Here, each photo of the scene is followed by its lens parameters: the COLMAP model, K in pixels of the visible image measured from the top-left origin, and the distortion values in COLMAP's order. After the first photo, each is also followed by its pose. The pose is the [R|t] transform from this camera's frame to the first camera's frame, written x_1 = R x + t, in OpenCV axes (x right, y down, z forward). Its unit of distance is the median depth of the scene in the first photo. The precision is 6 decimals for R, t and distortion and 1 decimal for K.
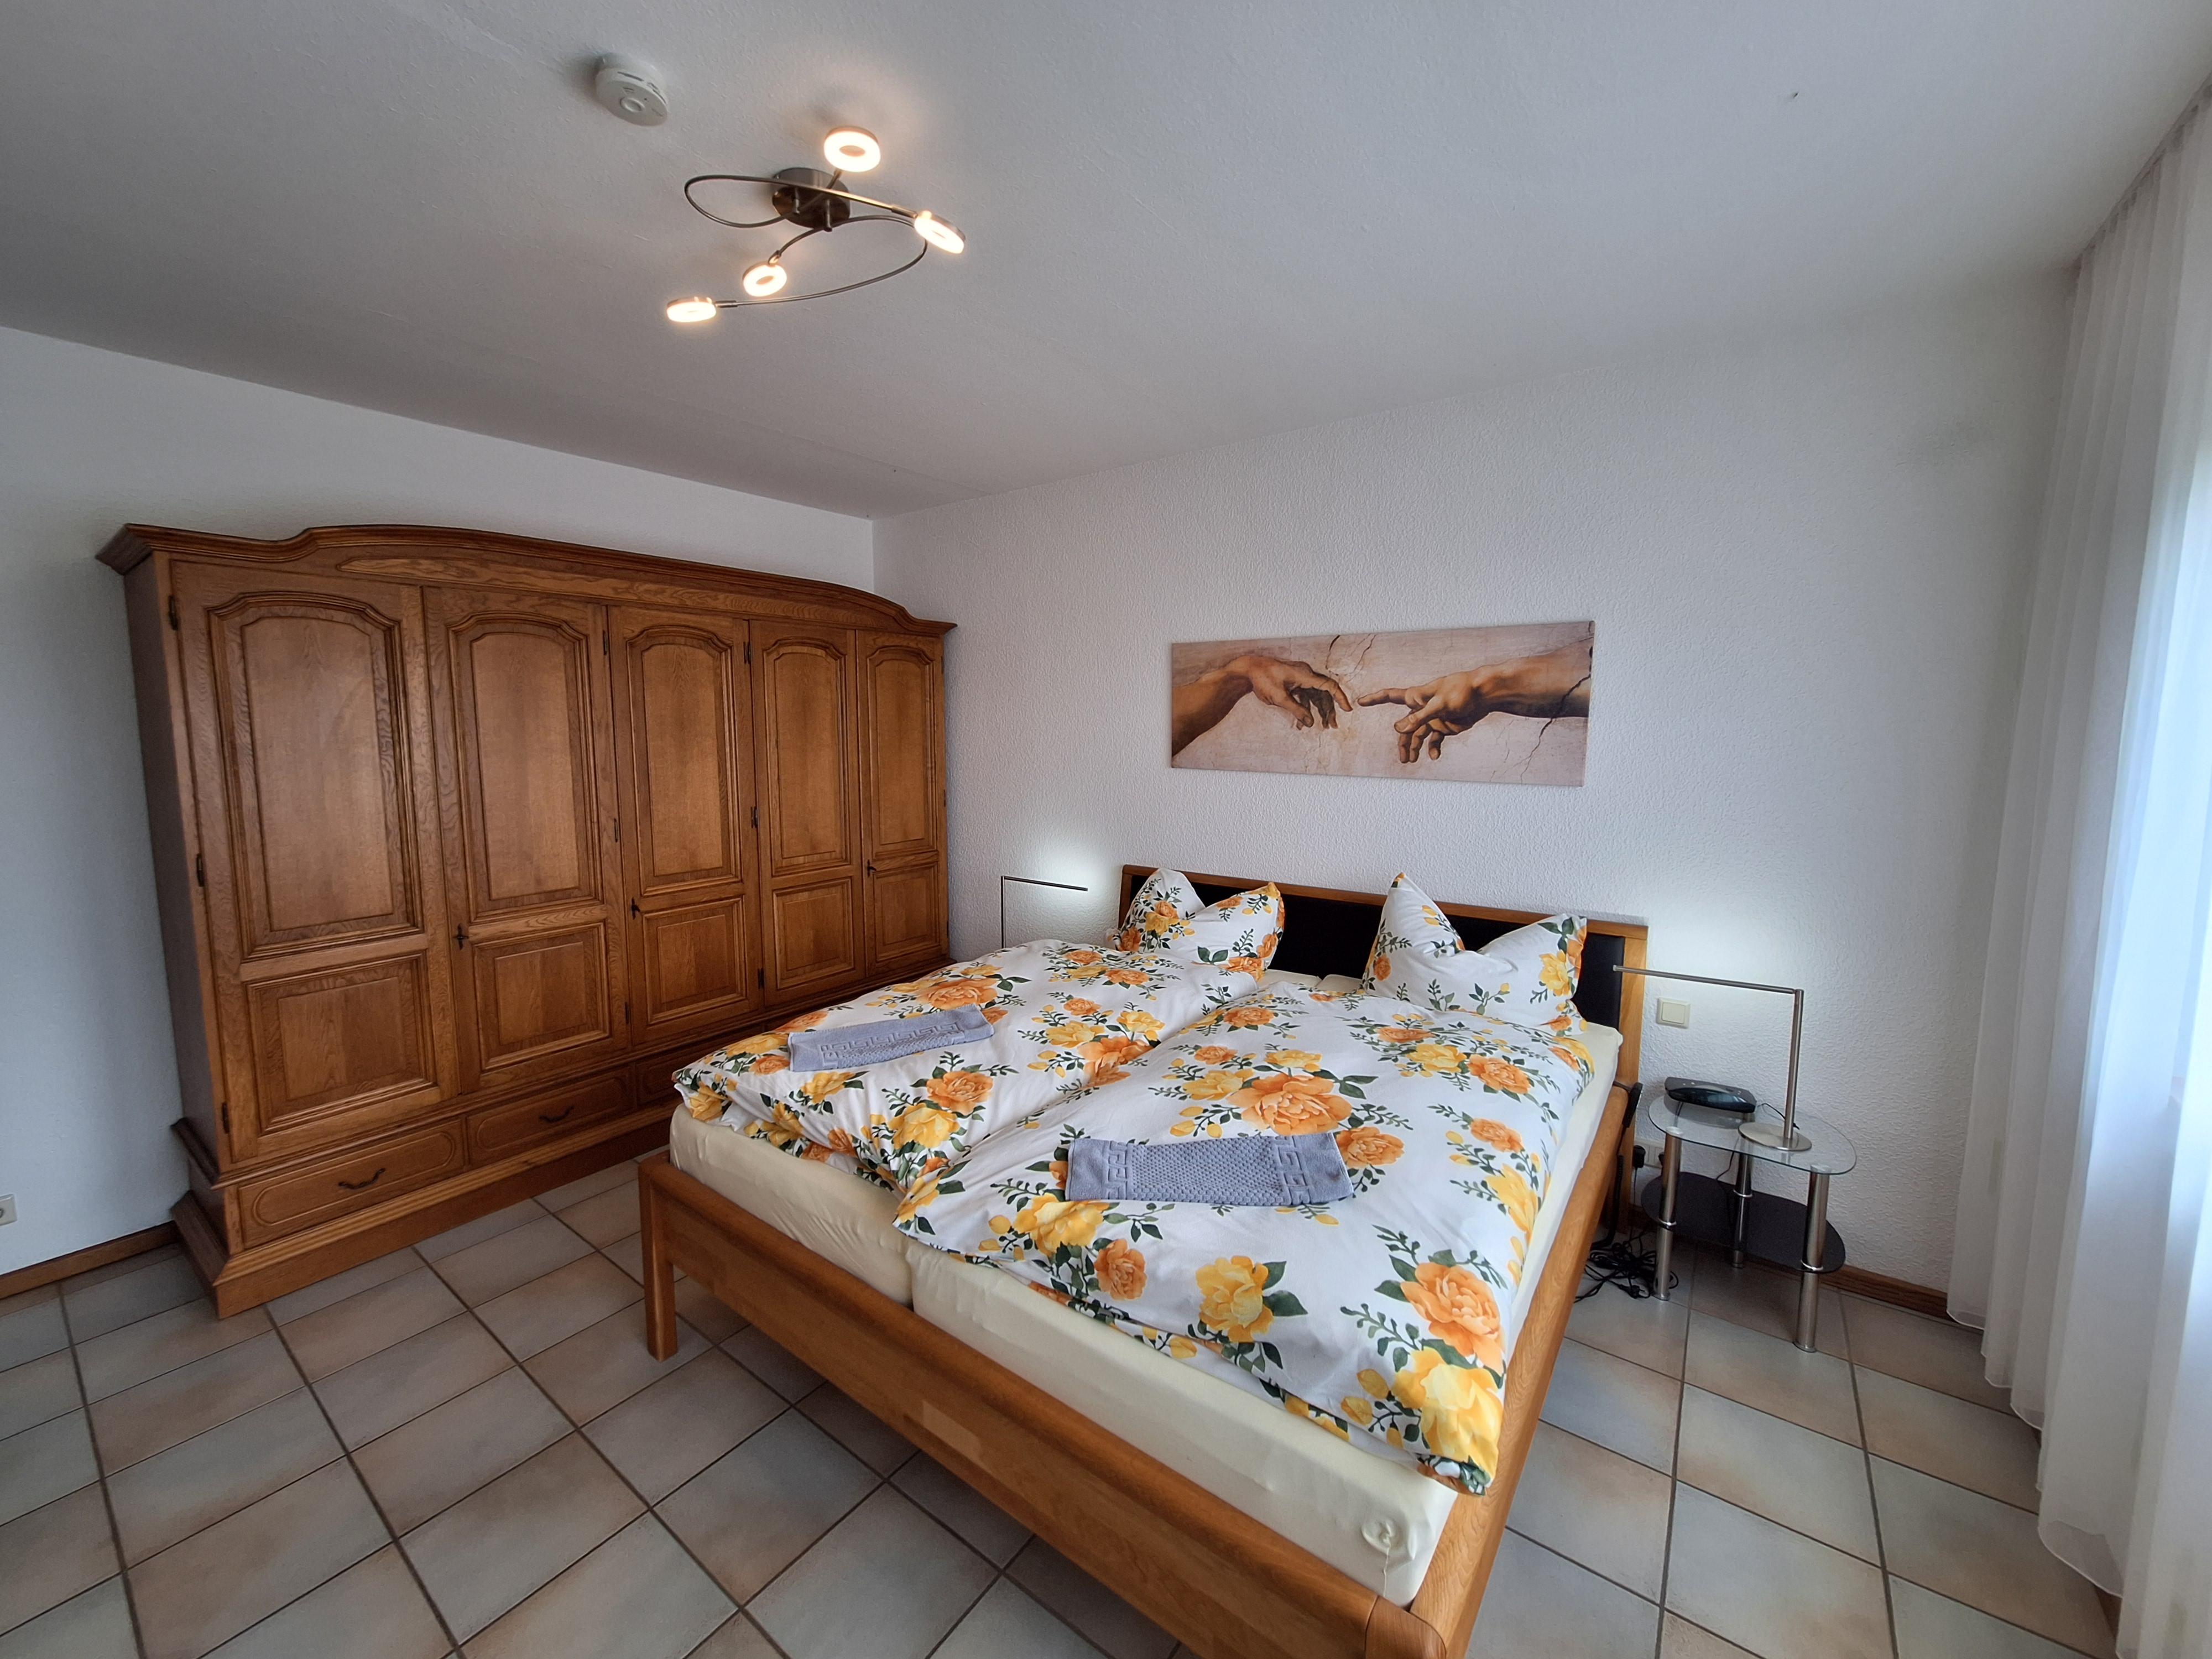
lens RADIAL K [[870.0, 0, 1092.2], [0, 870.0, 813.7], [0, 0, 1]] dist [-0.010094, 0.005580]
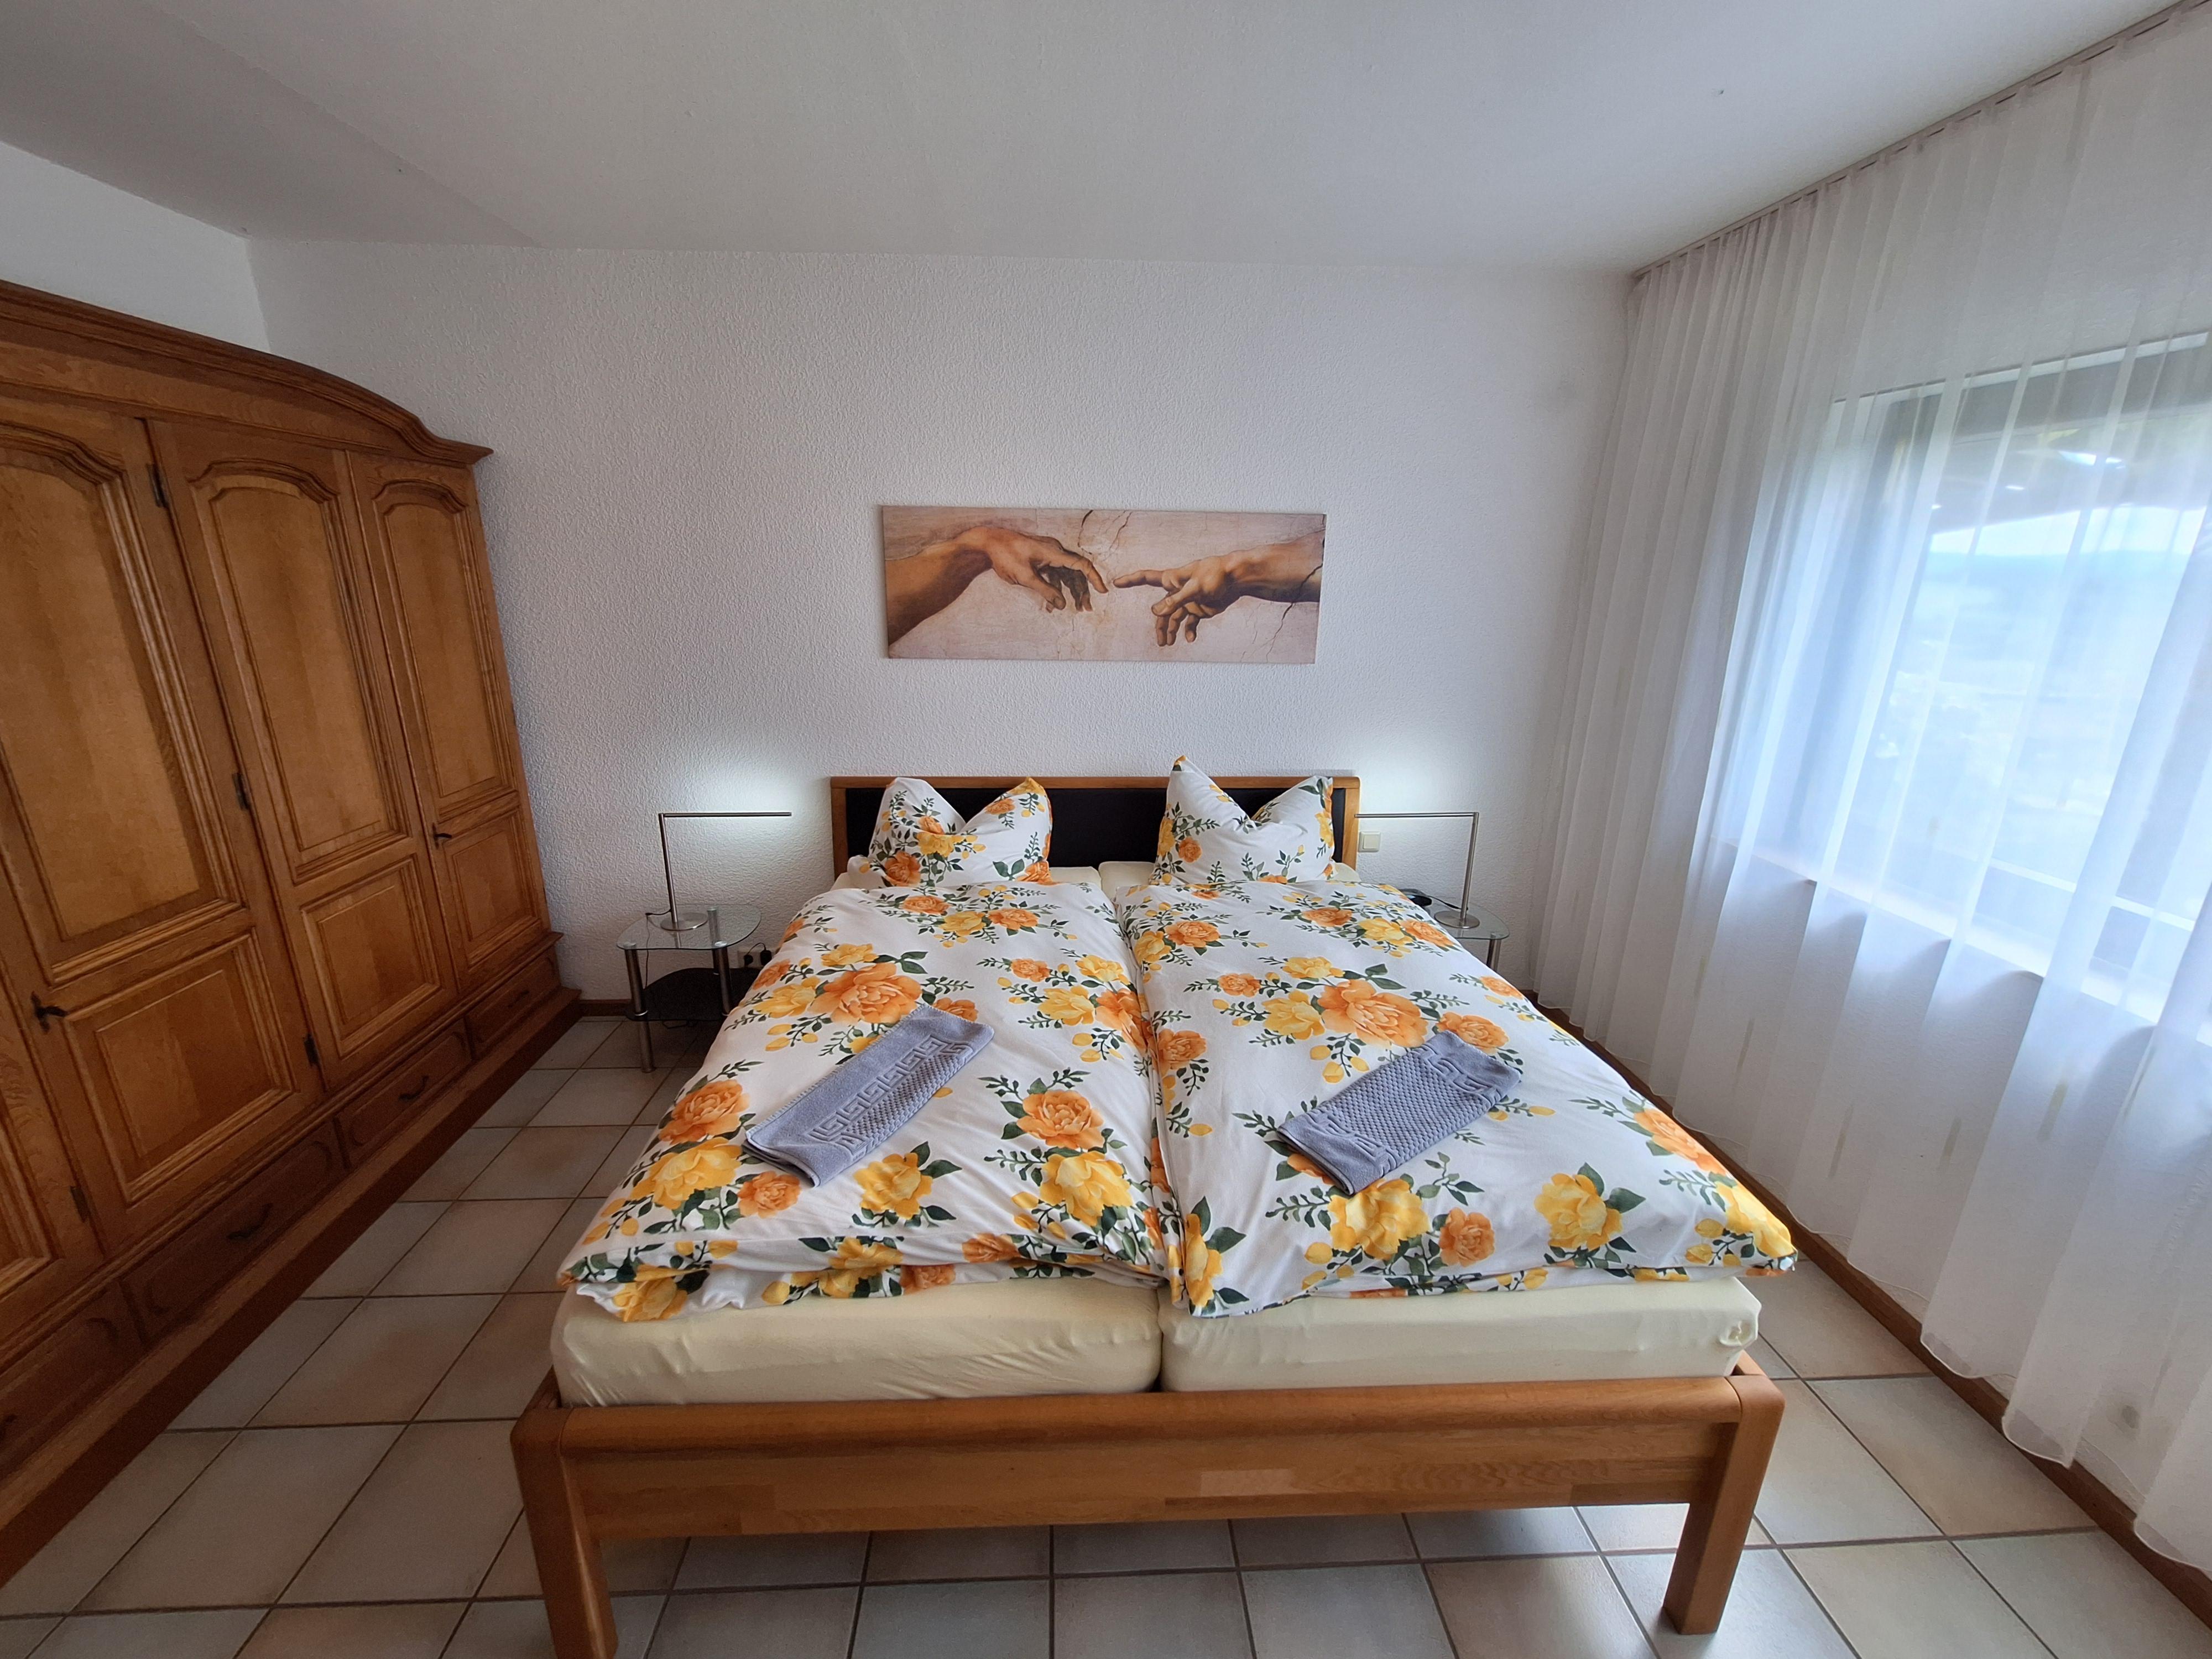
lens RADIAL K [[870.0, 0, 1092.2], [0, 870.0, 813.7], [0, 0, 1]] dist [-0.010094, 0.005580]
pose [[0.772381, -0.168315, 0.612453, -0.395095], [0.057086, 0.978743, 0.196987, -0.078885], [-0.632590, -0.117186, 0.765570, 0.276673]]
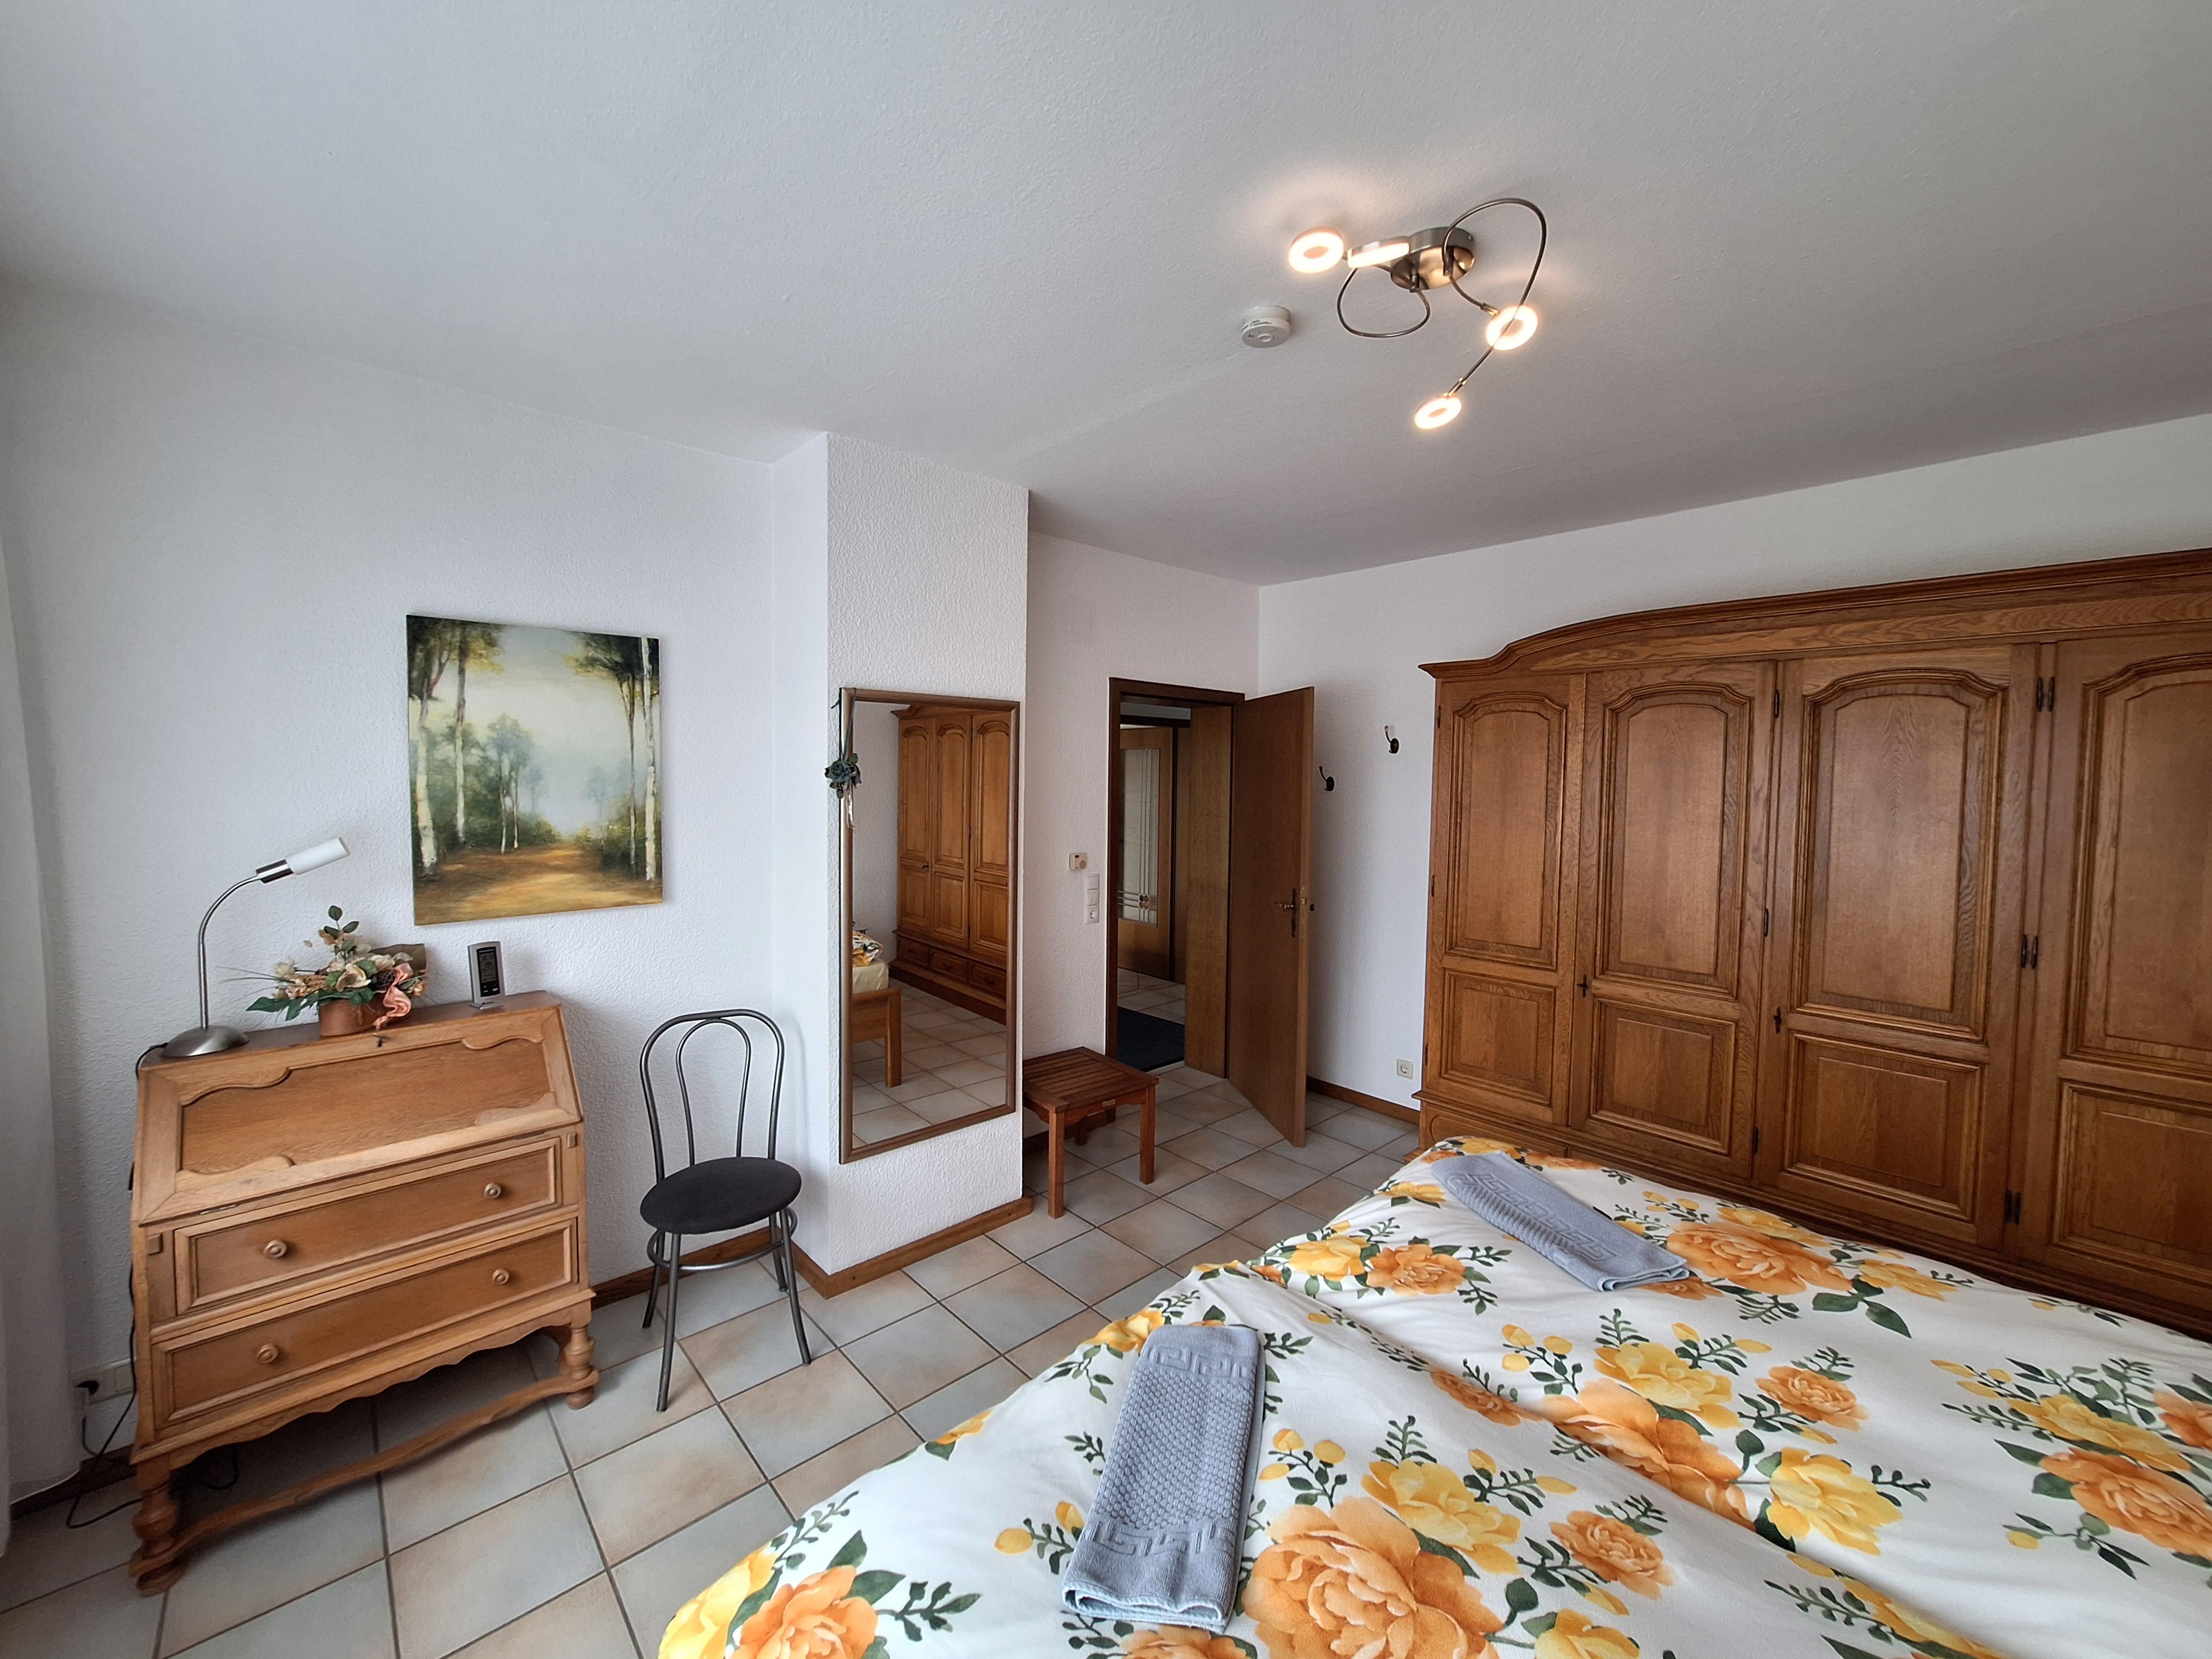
lens RADIAL K [[870.0, 0, 1092.2], [0, 870.0, 813.7], [0, 0, 1]] dist [-0.010094, 0.005580]
pose [[-0.184164, 0.047899, -0.981728, 0.450526], [-0.114170, 0.991008, 0.069770, -0.078936], [0.976242, 0.124933, -0.177039, 0.552062]]
